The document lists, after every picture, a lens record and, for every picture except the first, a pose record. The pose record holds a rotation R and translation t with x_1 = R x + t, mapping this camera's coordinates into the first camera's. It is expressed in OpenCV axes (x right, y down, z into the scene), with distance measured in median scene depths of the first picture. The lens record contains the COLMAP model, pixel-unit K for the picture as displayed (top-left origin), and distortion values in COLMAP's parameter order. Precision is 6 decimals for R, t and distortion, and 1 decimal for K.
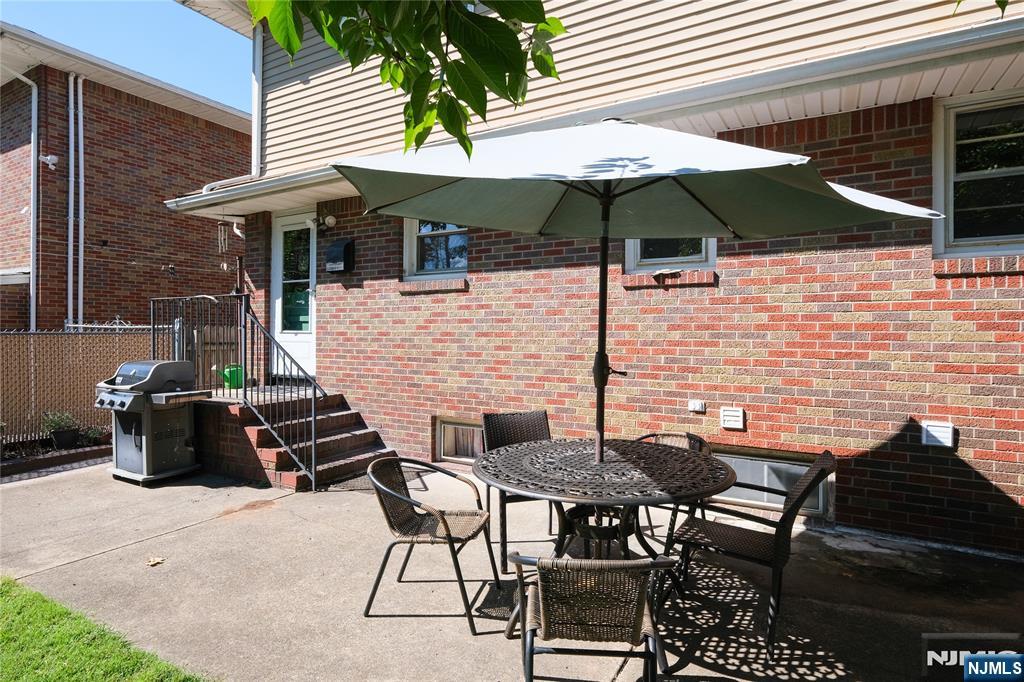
lens RADIAL K [[540.6, 0, 477.4], [0, 540.6, 338.4], [0, 0, 1]] dist [0.000734, 0.000071]
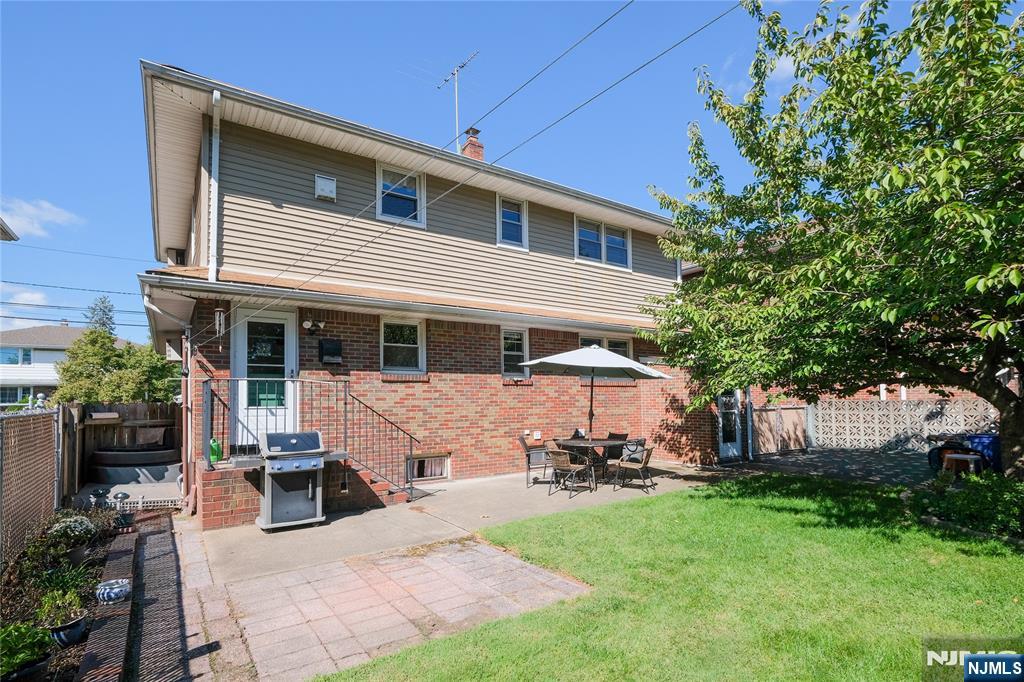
lens RADIAL K [[512.0, 0, 530.0], [0, 512.0, 378.6], [0, 0, 1]] dist [-0.000465, 0.000044]
pose [[0.388520, 0.031141, 0.920914, -1.457405], [0.019596, 0.998923, -0.042047, -0.021544], [-0.921232, 0.034382, 0.387492, 0.029585]]
